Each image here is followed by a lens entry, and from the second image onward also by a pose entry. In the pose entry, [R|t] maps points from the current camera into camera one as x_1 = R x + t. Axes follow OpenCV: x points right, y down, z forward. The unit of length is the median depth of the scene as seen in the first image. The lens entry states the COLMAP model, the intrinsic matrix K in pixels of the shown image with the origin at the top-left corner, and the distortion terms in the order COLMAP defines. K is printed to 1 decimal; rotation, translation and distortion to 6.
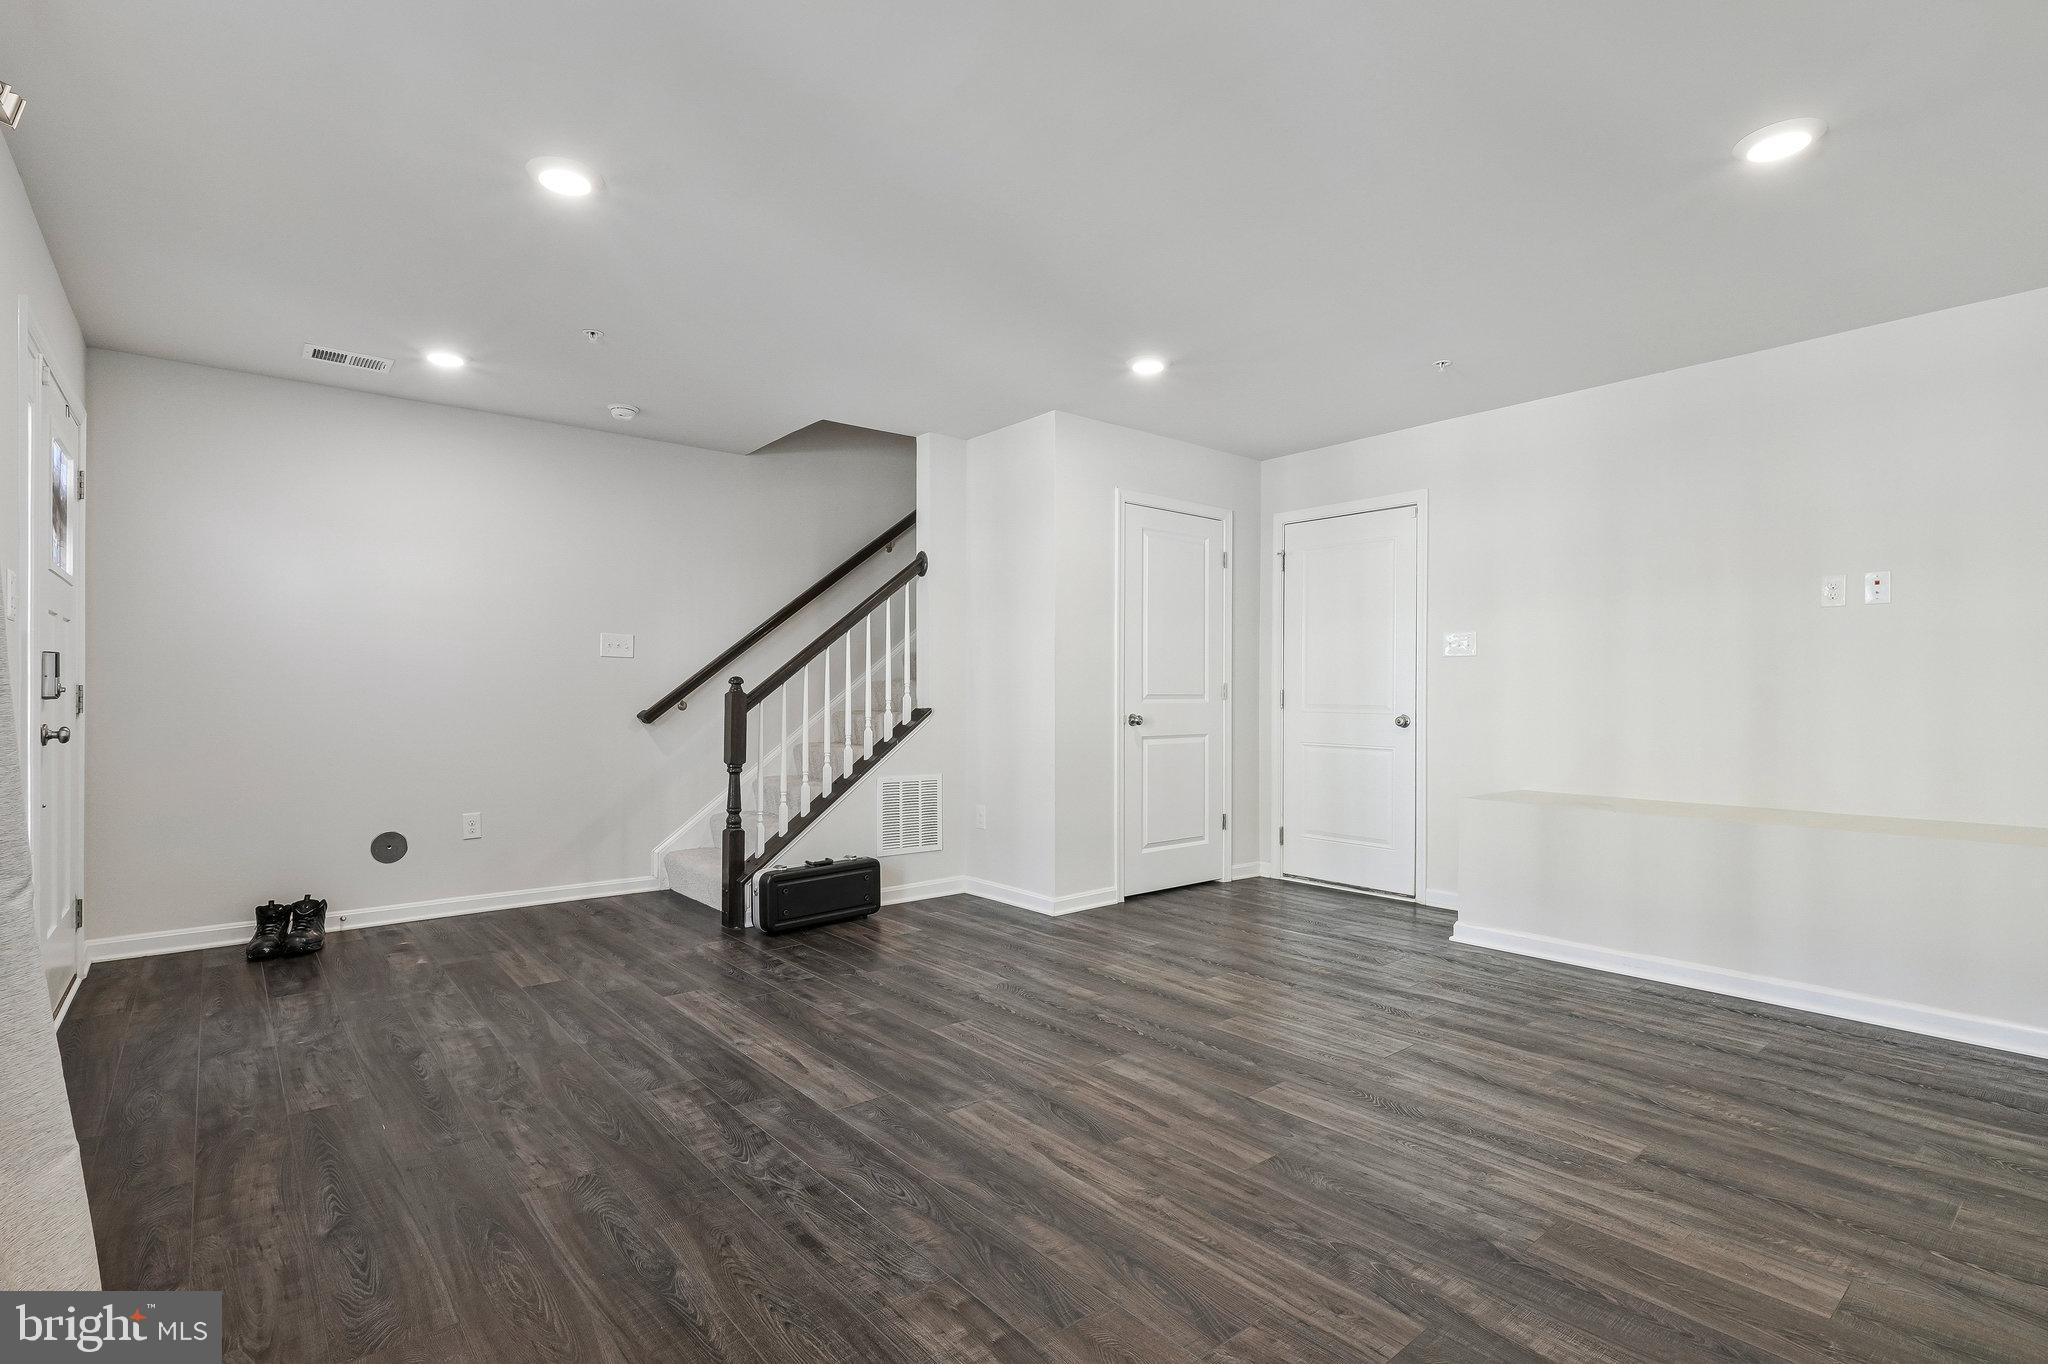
lens RADIAL K [[957.5, 0, 1030.8], [0, 957.5, 703.9], [0, 0, 1]] dist [-0.009183, 0.001822]
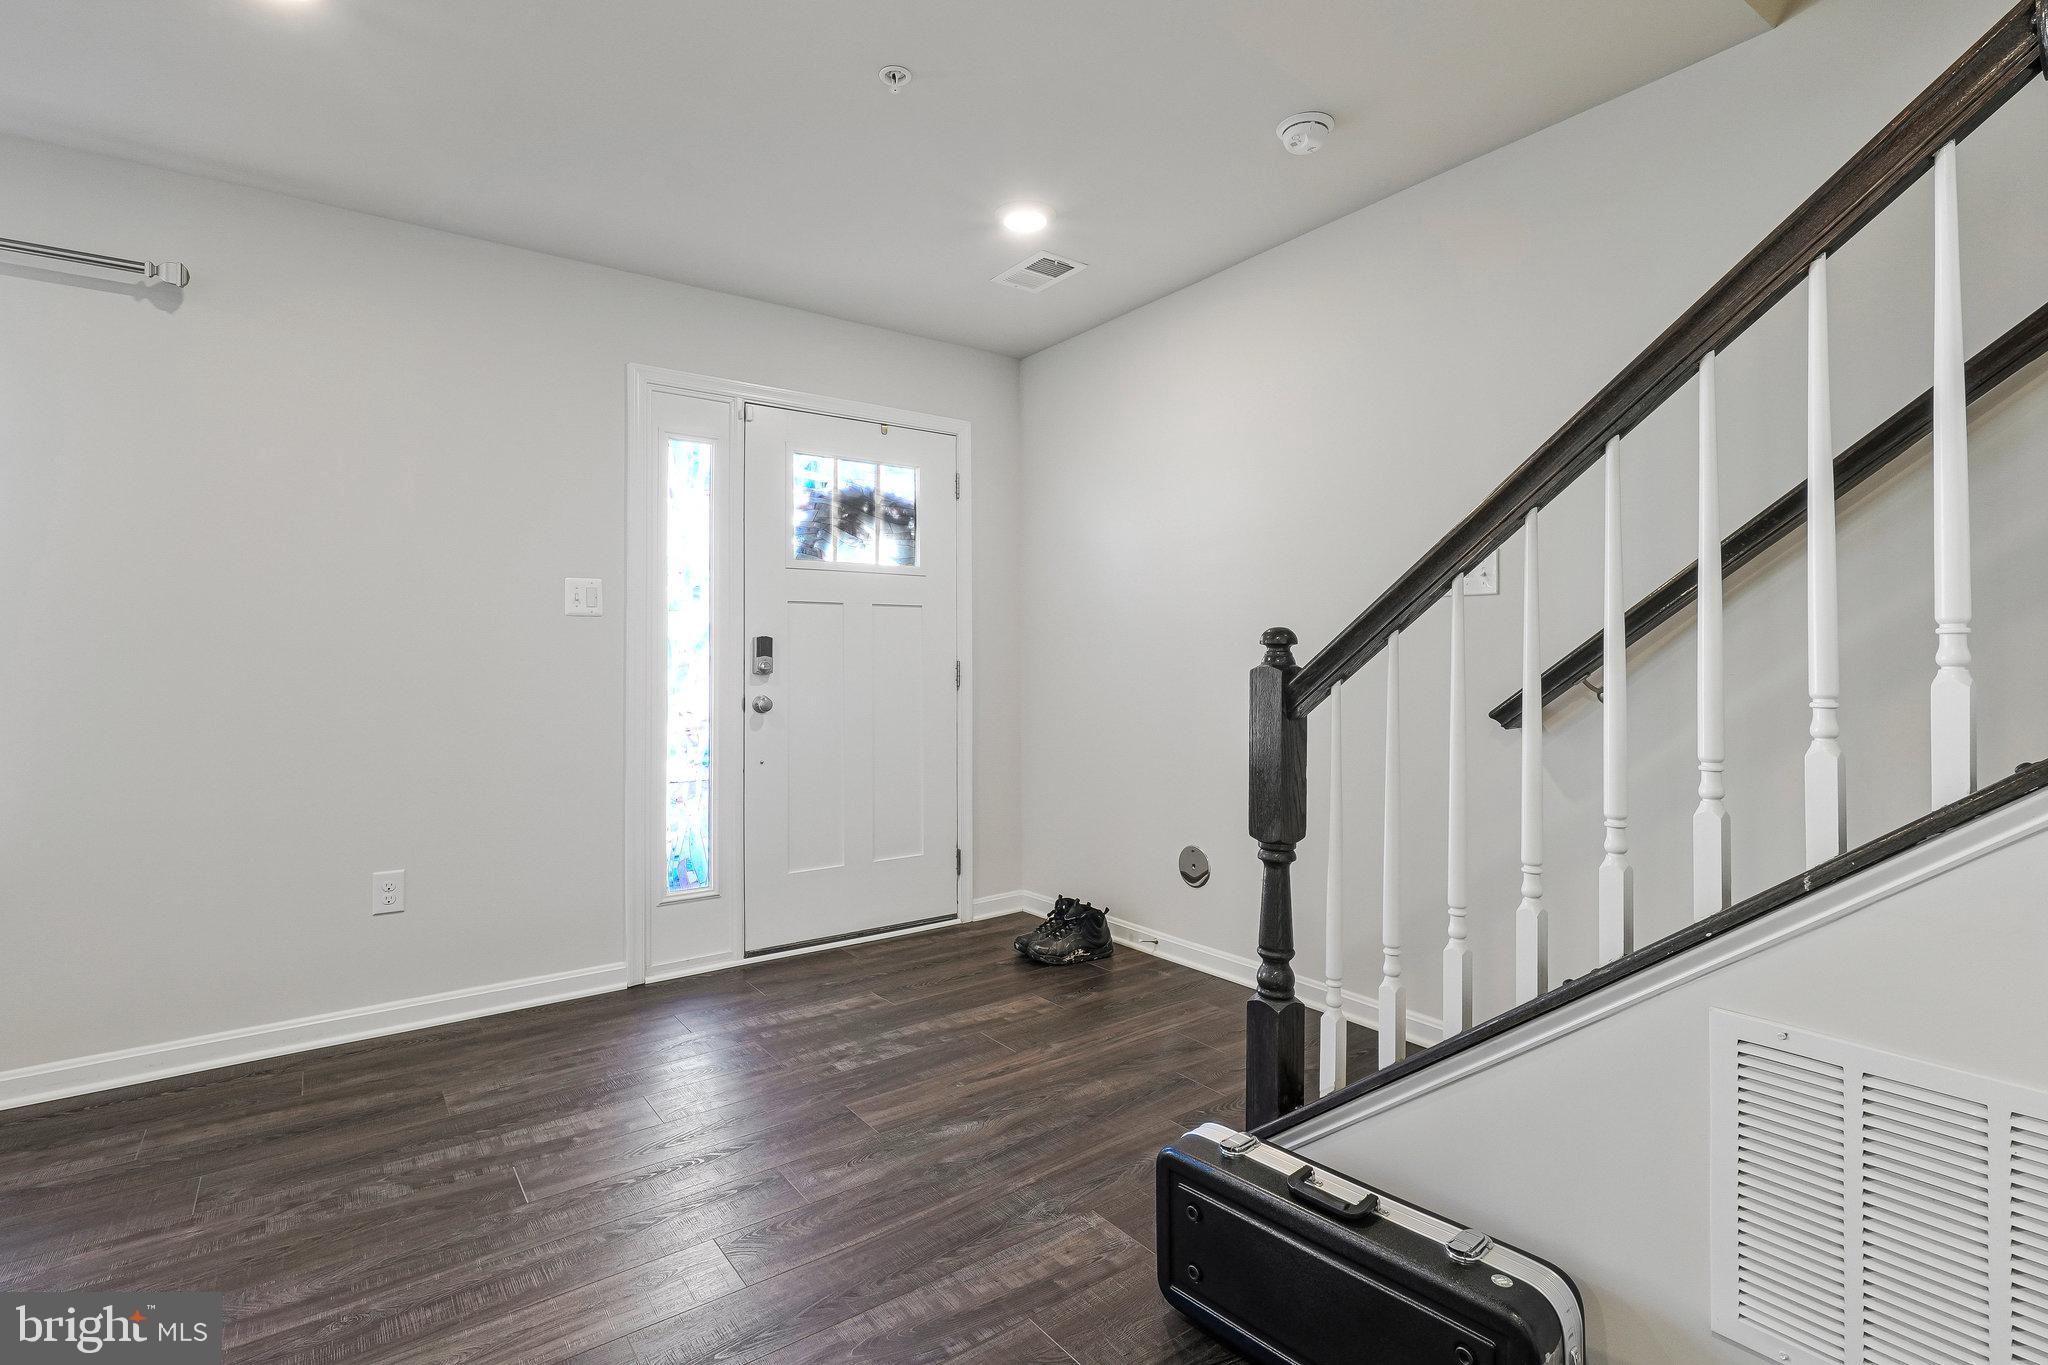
lens RADIAL K [[957.5, 0, 1019.7], [0, 957.5, 654.0], [0, 0, 1]] dist [-0.009183, 0.001822]
pose [[-0.059020, -0.007471, -0.998229, 0.109404], [-0.000867, 0.999972, -0.007432, -0.014429], [0.998256, 0.000427, -0.059025, 0.910348]]
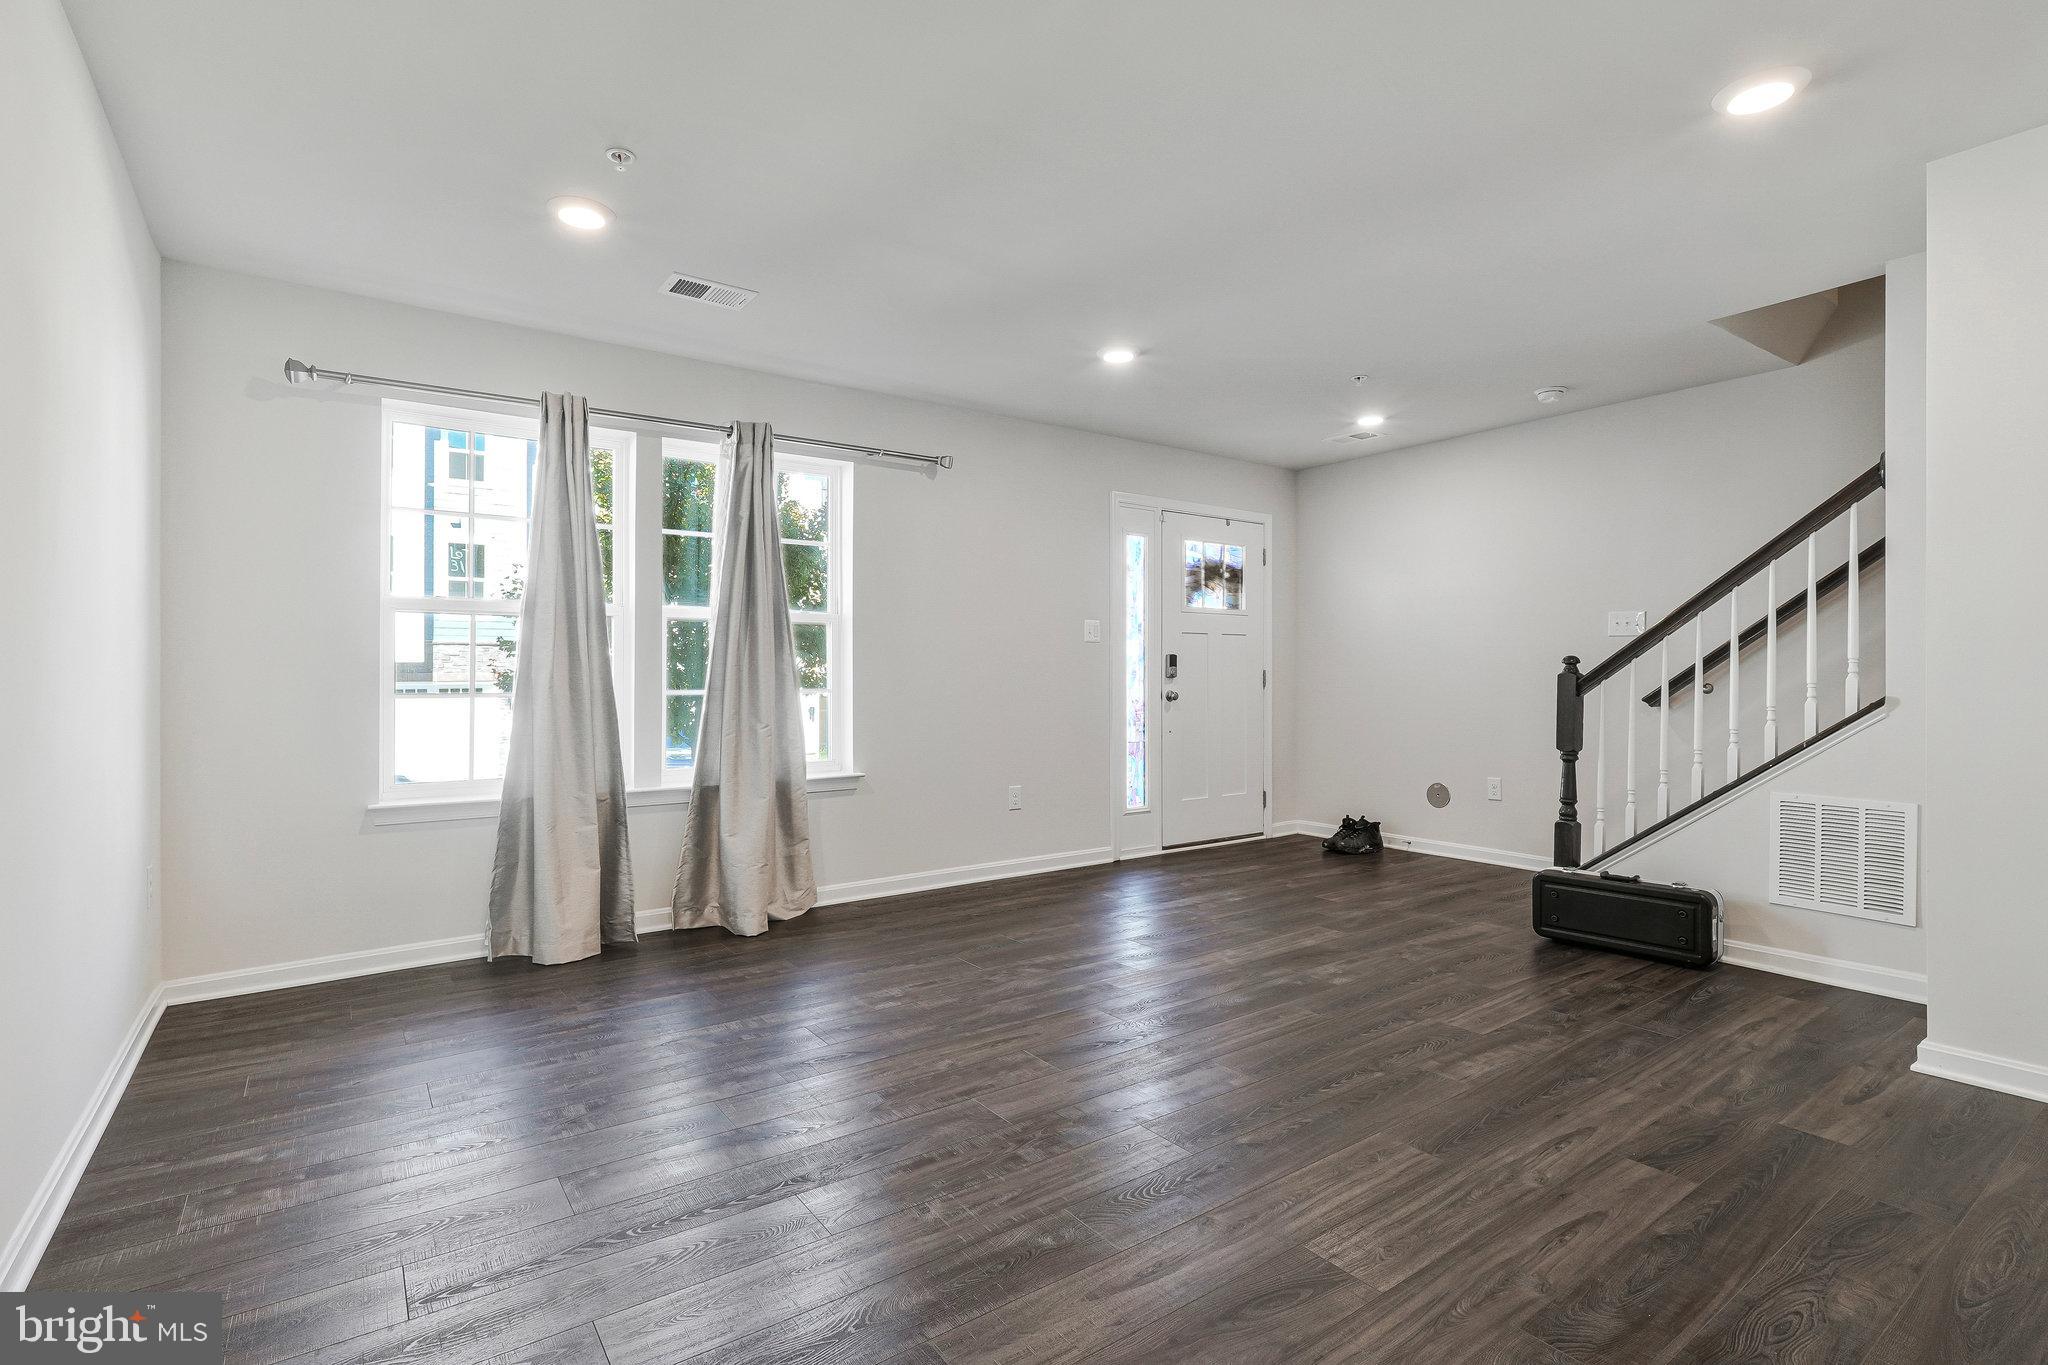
lens RADIAL K [[957.5, 0, 1031.6], [0, 957.5, 679.2], [0, 0, 1]] dist [-0.009183, 0.001822]
pose [[-0.055125, 0.005938, -0.998462, 0.634682], [-0.009248, 0.999936, 0.006457, -0.007211], [0.998437, 0.009590, -0.055066, 0.531019]]
